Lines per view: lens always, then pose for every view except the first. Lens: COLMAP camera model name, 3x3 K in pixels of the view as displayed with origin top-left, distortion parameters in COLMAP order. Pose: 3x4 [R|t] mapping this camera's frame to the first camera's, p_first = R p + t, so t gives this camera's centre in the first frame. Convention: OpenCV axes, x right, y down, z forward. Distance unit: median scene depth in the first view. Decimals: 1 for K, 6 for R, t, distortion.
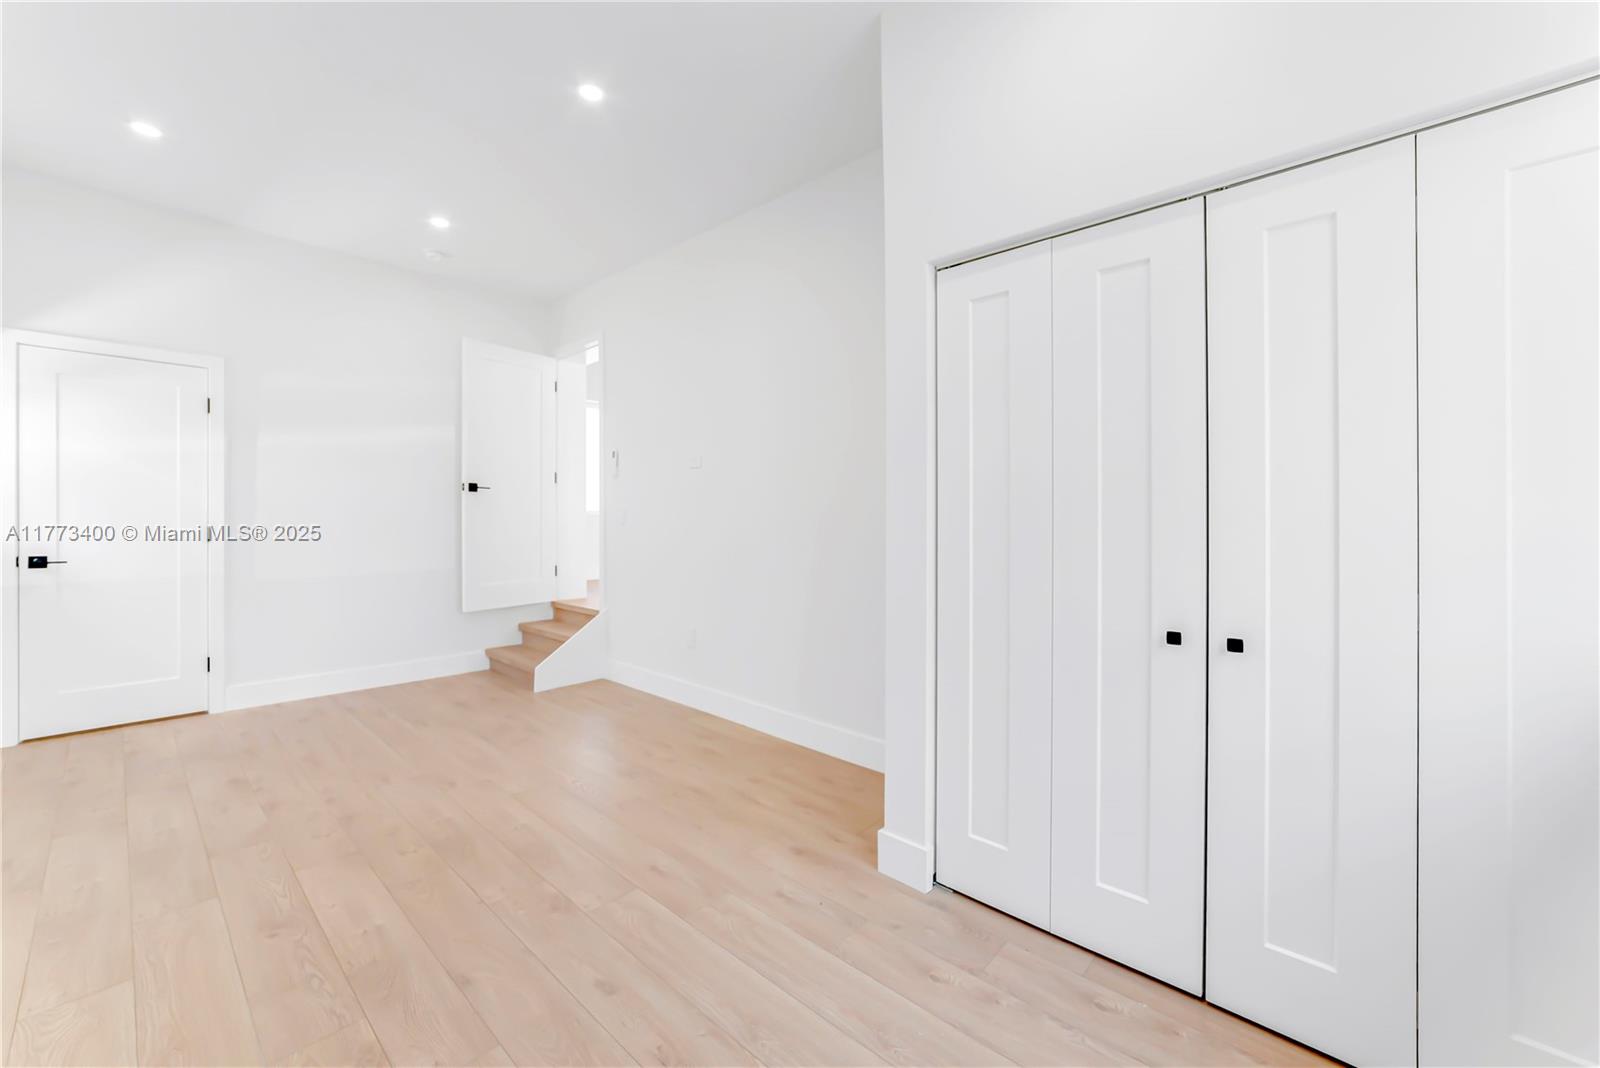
lens RADIAL K [[636.3, 0, 800.0], [0, 636.3, 534.0], [0, 0, 1]] dist [-0.015250, 0.000316]
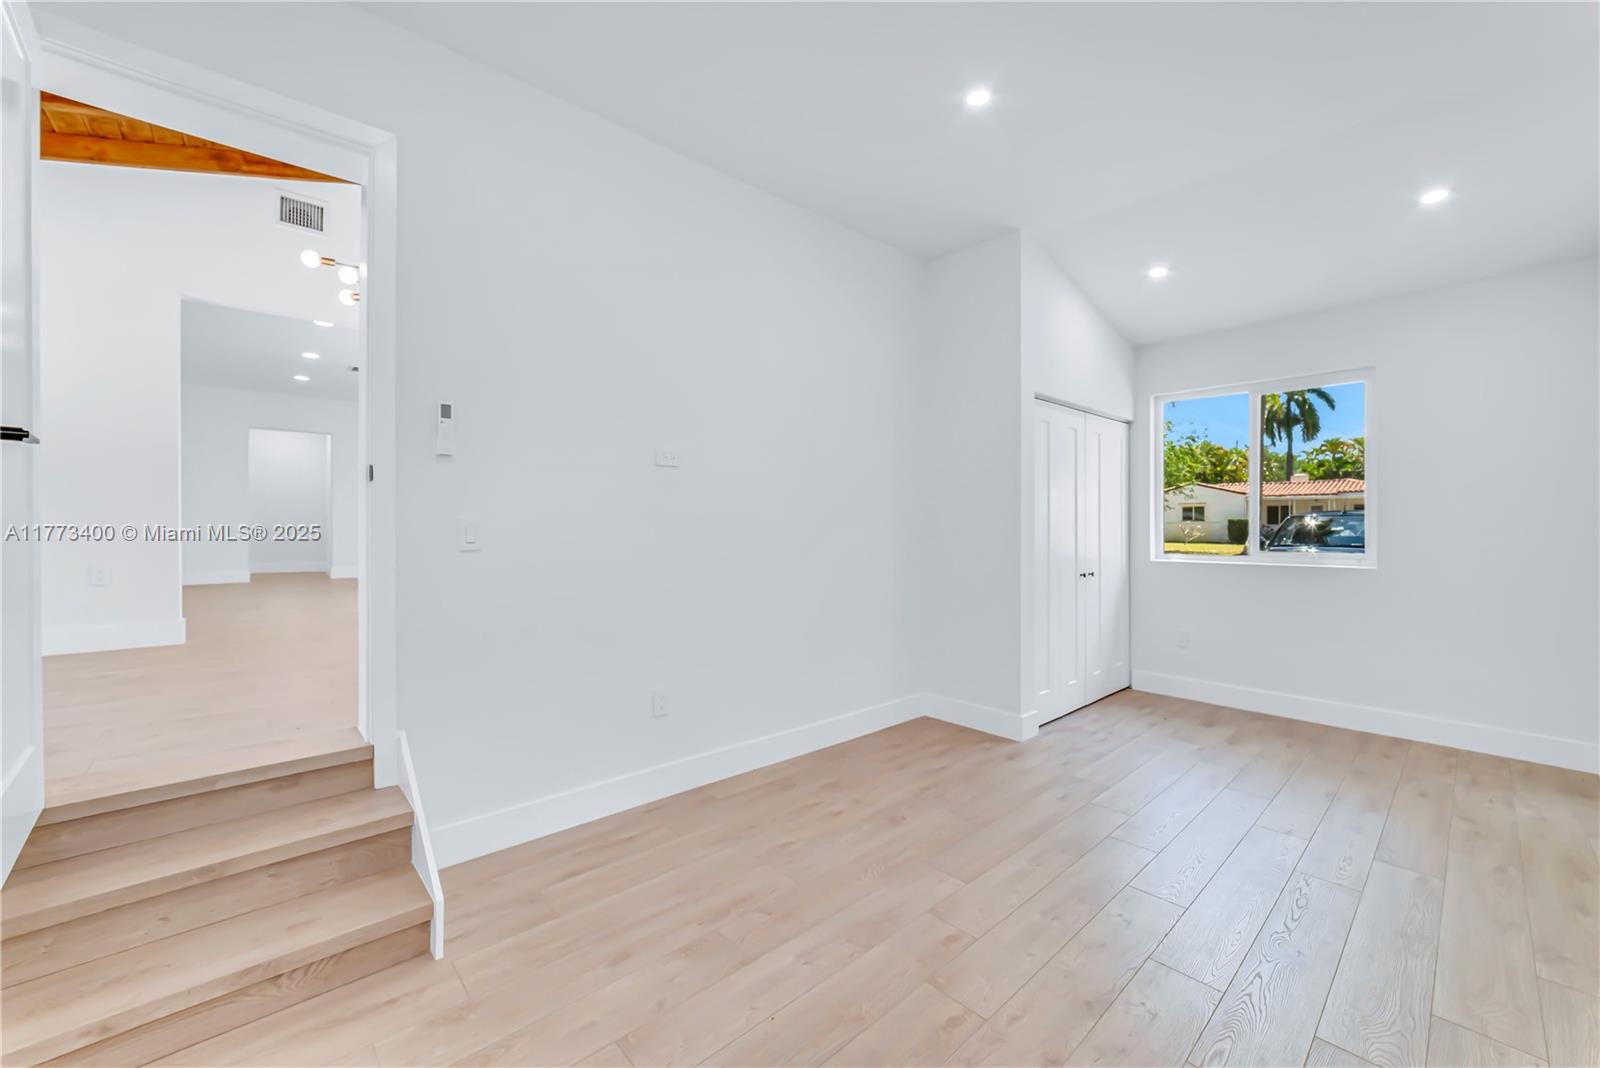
lens RADIAL K [[621.8, 0, 824.5], [0, 621.8, 532.2], [0, 0, 1]] dist [-0.013931, 0.000011]
pose [[0.074477, -0.009696, 0.997176, -1.554332], [0.026266, 0.999625, 0.007758, -0.052805], [-0.996877, 0.025614, 0.074704, 1.383757]]
